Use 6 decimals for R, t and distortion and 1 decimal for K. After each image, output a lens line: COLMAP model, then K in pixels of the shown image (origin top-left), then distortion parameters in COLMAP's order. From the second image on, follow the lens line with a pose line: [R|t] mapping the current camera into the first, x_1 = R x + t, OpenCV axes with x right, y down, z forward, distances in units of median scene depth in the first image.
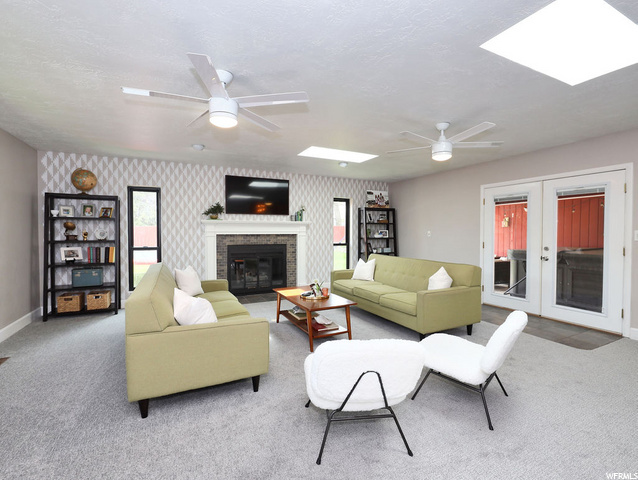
lens RADIAL K [[302.6, 0, 317.5], [0, 302.6, 237.9], [0, 0, 1]] dist [-0.000740, 0.000630]
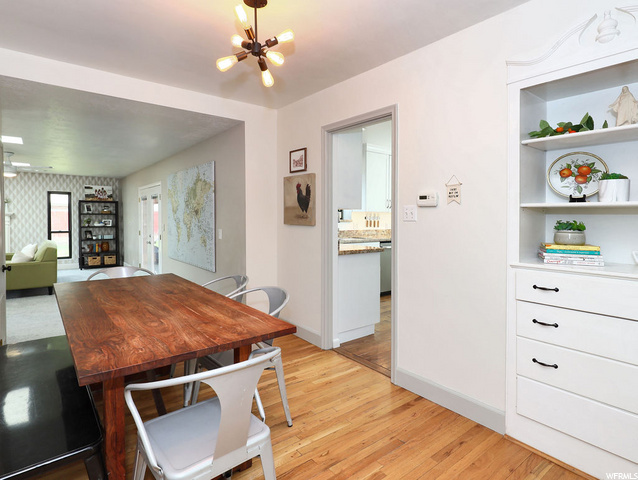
lens RADIAL K [[341.7, 0, 320.1], [0, 341.7, 234.3], [0, 0, 1]] dist [0.002016, 0.000763]
pose [[0.979664, -0.000593, 0.200644, 0.912693], [-0.006058, 0.999452, 0.032531, -0.020972], [-0.200554, -0.033085, 0.979124, -0.538073]]
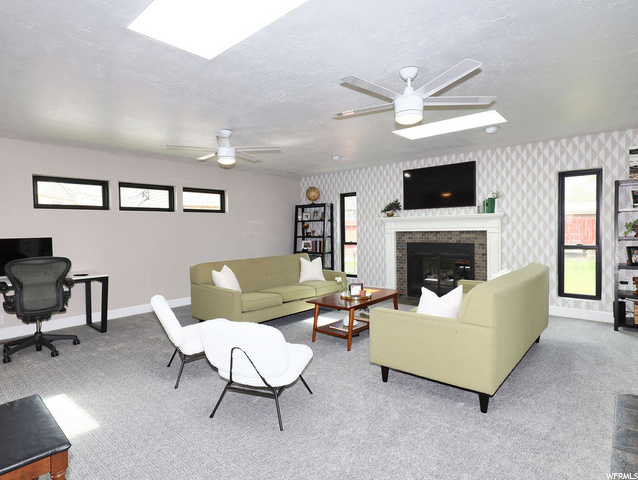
lens RADIAL K [[359.1, 0, 319.1], [0, 359.1, 237.5], [0, 0, 1]] dist [-0.004119, -0.001007]
pose [[0.363204, 0.014711, -0.931593, 0.644963], [-0.005870, 0.999892, 0.013501, -0.005082], [0.931691, 0.000565, 0.363251, 0.311189]]
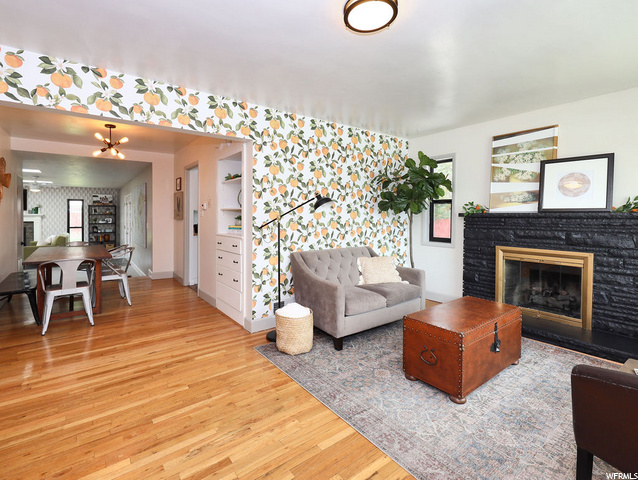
lens RADIAL K [[302.6, 0, 305.5], [0, 302.6, 222.3], [0, 0, 1]] dist [-0.000740, 0.000630]
pose [[0.988055, -0.004192, 0.154043, 1.227624], [0.003514, 0.999983, 0.004670, -0.011078], [-0.154060, -0.004073, 0.988053, -0.933231]]
